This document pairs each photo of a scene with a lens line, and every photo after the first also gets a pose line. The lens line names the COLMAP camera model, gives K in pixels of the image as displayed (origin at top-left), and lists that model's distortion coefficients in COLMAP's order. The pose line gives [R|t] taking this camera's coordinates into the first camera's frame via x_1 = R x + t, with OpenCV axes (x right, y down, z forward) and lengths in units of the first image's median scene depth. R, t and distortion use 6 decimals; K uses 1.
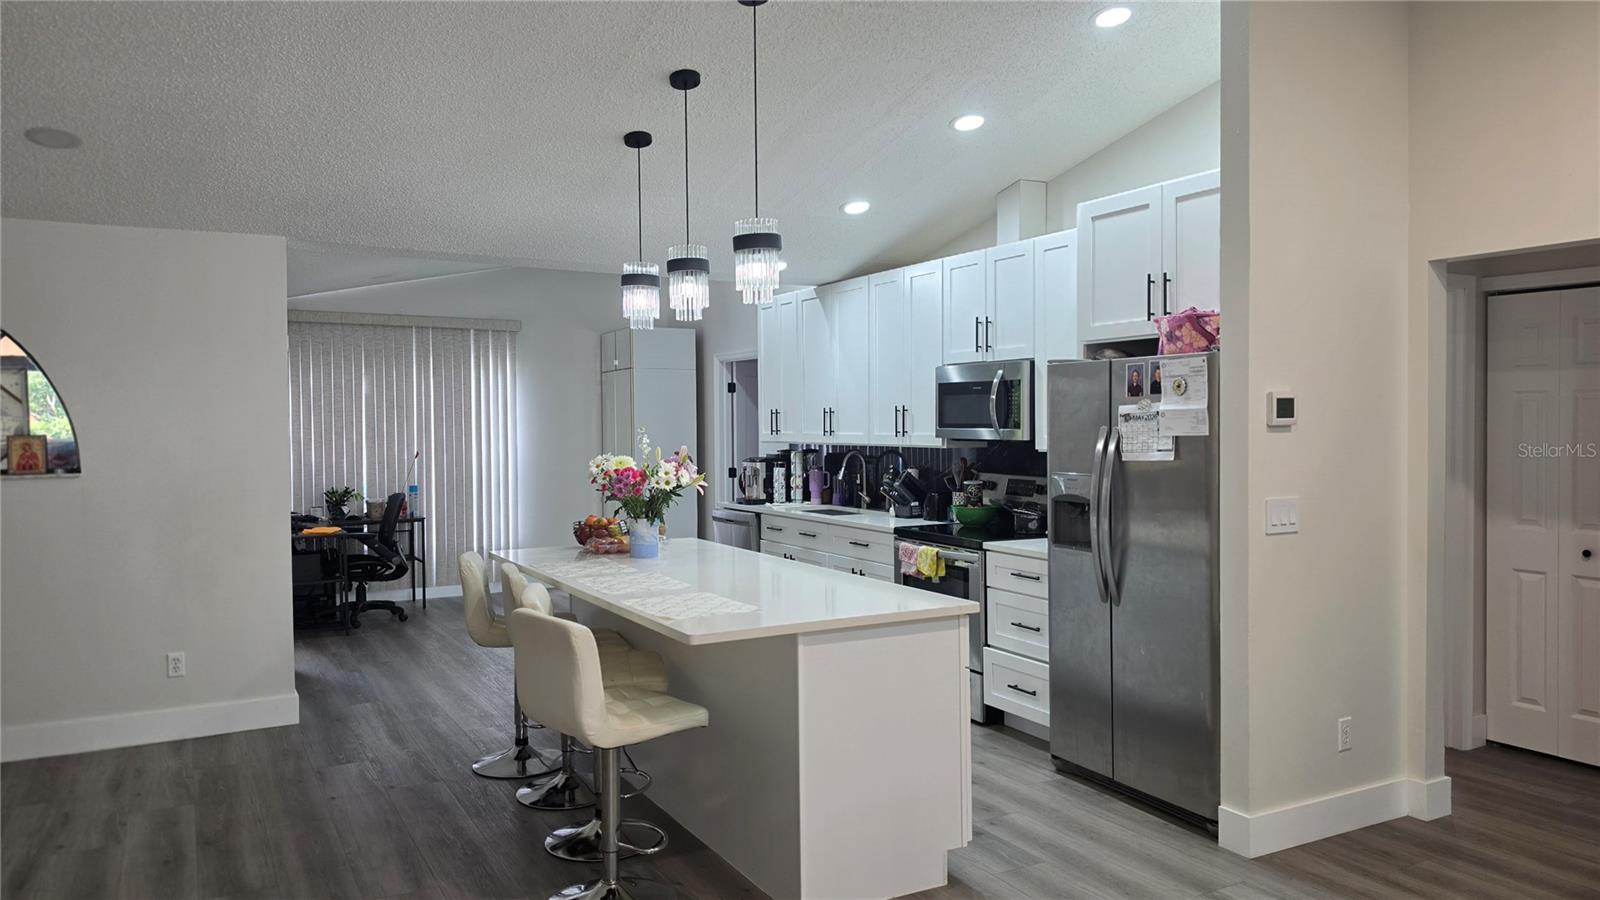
lens RADIAL K [[1094.0, 0, 809.0], [0, 1094.0, 440.2], [0, 0, 1]] dist [0.122935, -0.203715]
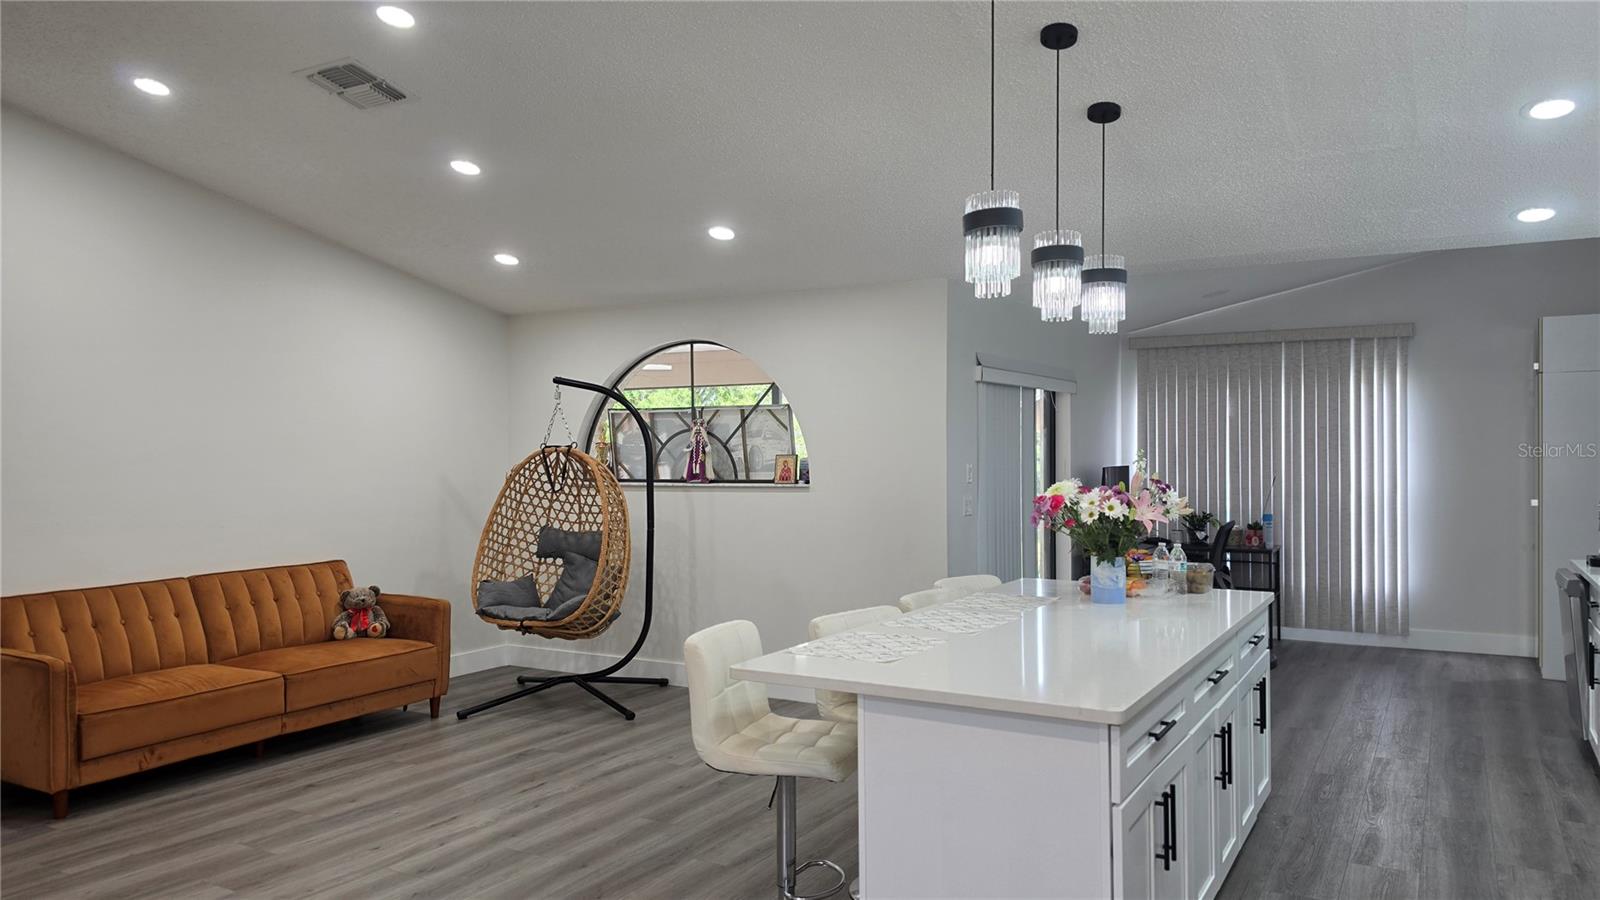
lens RADIAL K [[1094.0, 0, 809.0], [0, 1094.0, 440.2], [0, 0, 1]] dist [0.122935, -0.203715]
pose [[0.501834, -0.006243, -0.864942, 0.252287], [-0.014941, 0.999762, -0.015885, -0.000196], [0.864835, 0.020895, 0.501621, 0.201773]]
